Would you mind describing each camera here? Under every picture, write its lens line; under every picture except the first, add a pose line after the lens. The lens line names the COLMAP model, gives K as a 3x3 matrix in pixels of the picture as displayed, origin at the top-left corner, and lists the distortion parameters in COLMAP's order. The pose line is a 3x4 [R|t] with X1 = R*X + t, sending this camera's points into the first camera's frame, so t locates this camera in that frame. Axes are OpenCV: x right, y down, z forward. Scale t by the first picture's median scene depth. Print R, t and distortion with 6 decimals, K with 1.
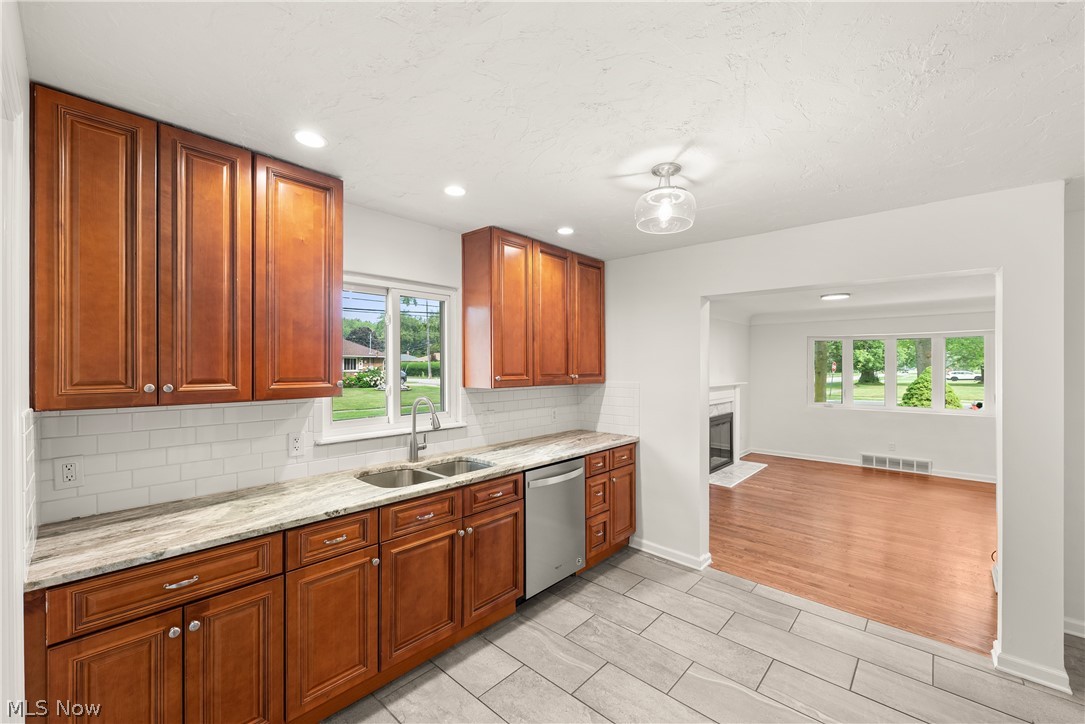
lens RADIAL K [[435.8, 0, 544.4], [0, 435.8, 366.2], [0, 0, 1]] dist [0.007795, -0.004970]
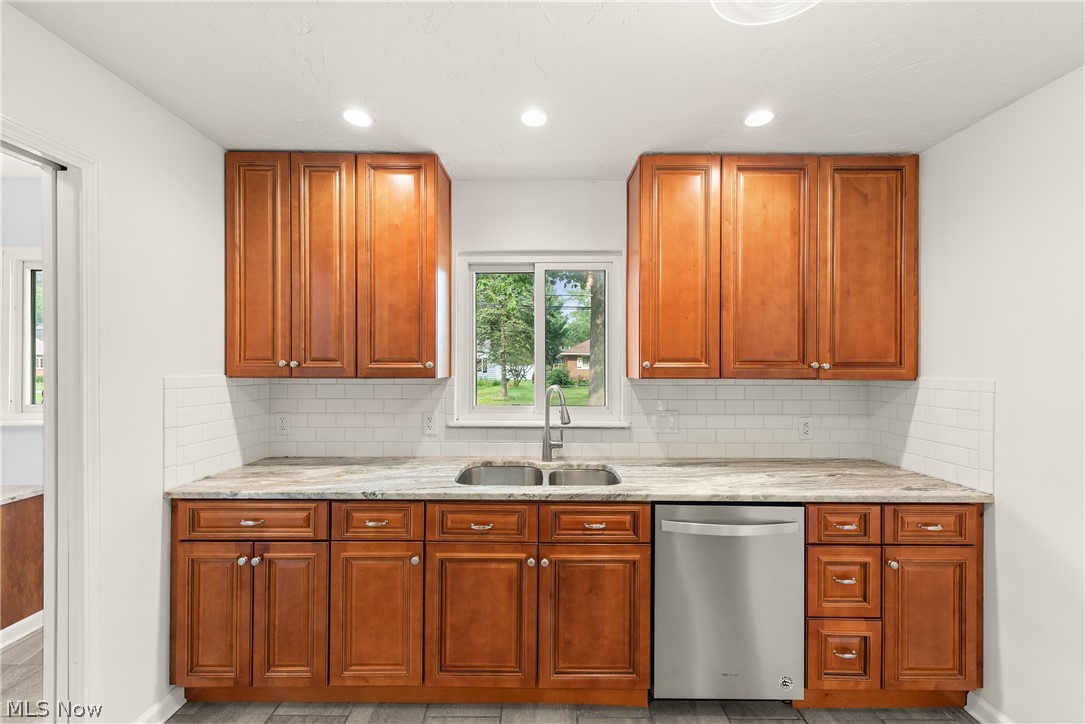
lens RADIAL K [[435.8, 0, 540.6], [0, 435.8, 364.1], [0, 0, 1]] dist [0.007795, -0.004970]
pose [[0.671476, 0.003667, -0.741018, 0.346425], [-0.003922, 0.999991, 0.001394, 0.030524], [0.741016, 0.001970, 0.671484, 0.447092]]
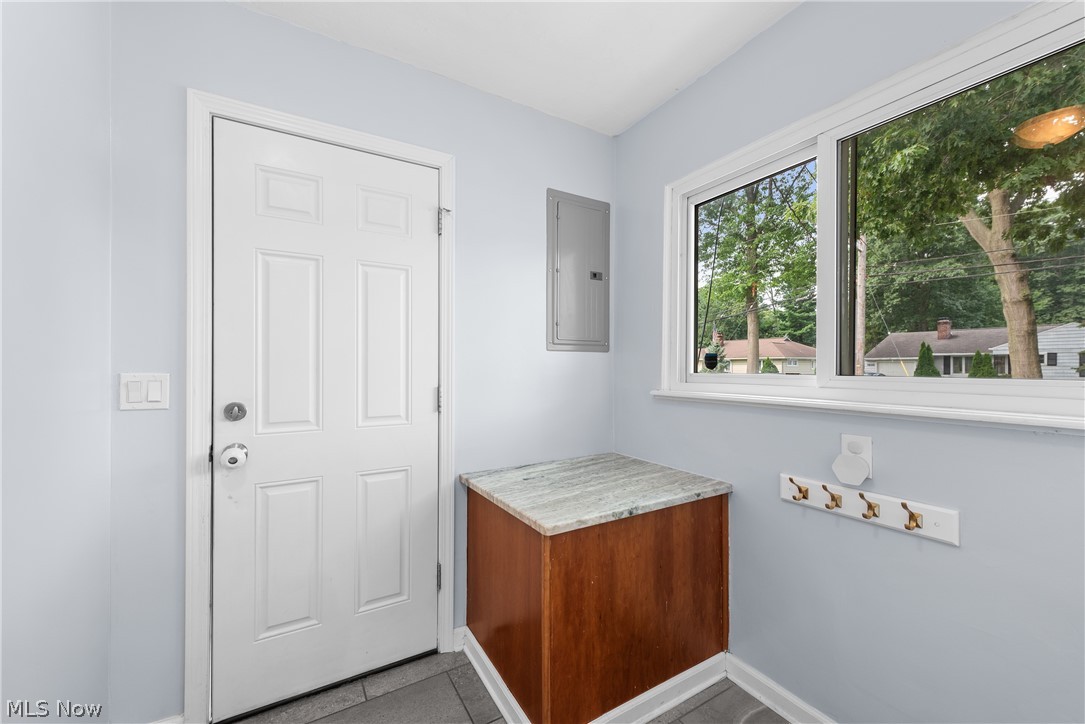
lens RADIAL K [[435.8, 0, 545.1], [0, 435.8, 365.5], [0, 0, 1]] dist [0.007795, -0.004970]
pose [[-0.287593, -0.001032, -0.957752, -0.330097], [-0.003730, 0.999993, 0.000042, 0.112965], [0.957746, 0.003584, -0.287594, 0.213884]]
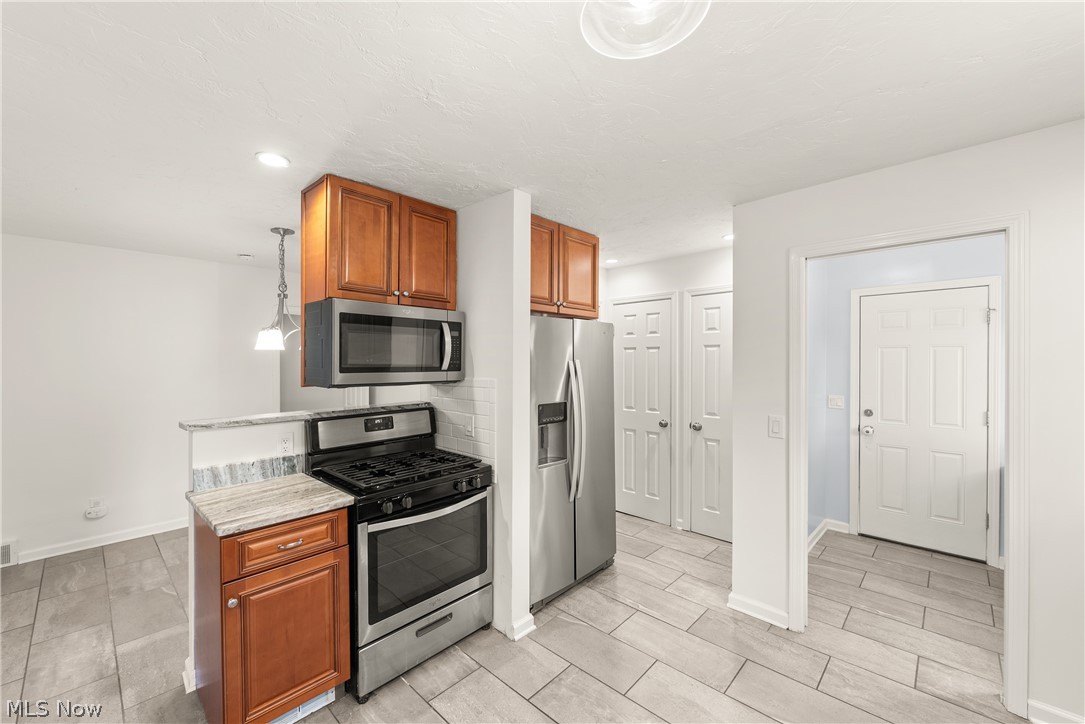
lens RADIAL K [[435.8, 0, 540.5], [0, 435.8, 363.2], [0, 0, 1]] dist [0.007795, -0.004970]
pose [[-0.999605, -0.004207, 0.027772, 0.287729], [-0.004140, 0.999988, 0.002466, 0.010987], [-0.027782, 0.002350, -0.999611, 1.141995]]
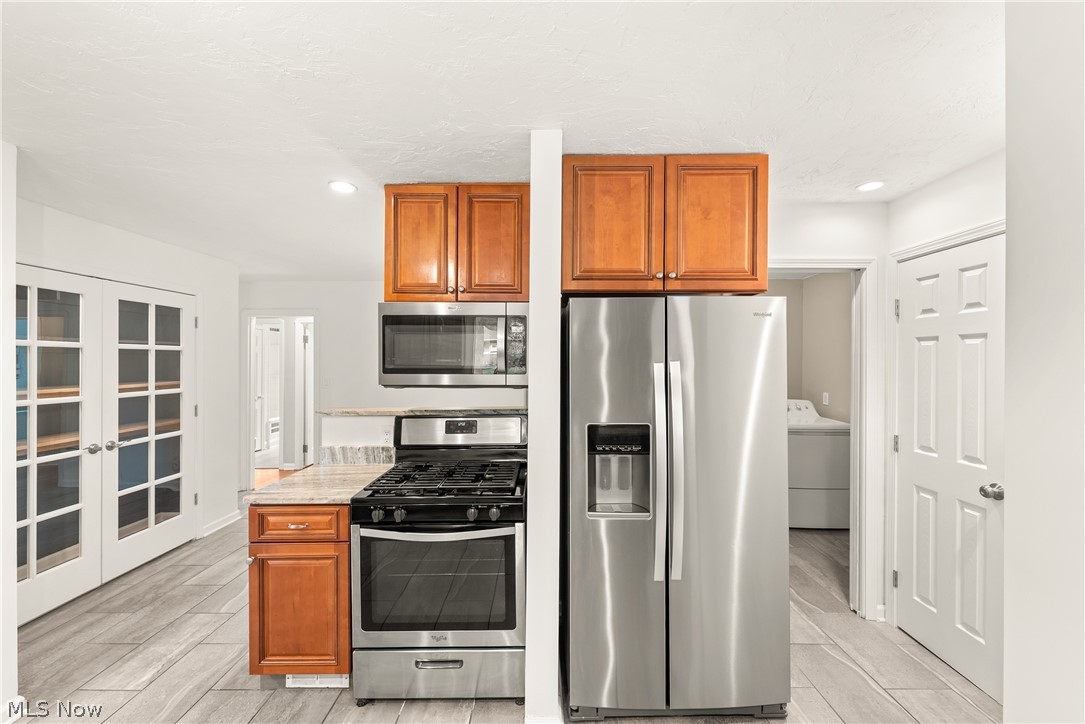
lens RADIAL K [[435.8, 0, 539.4], [0, 435.8, 362.4], [0, 0, 1]] dist [0.007795, -0.004970]
pose [[-0.660906, -0.005095, 0.750451, -0.157921], [-0.004562, 0.999986, 0.002771, 0.007229], [-0.750454, -0.001592, -0.660920, 0.657755]]
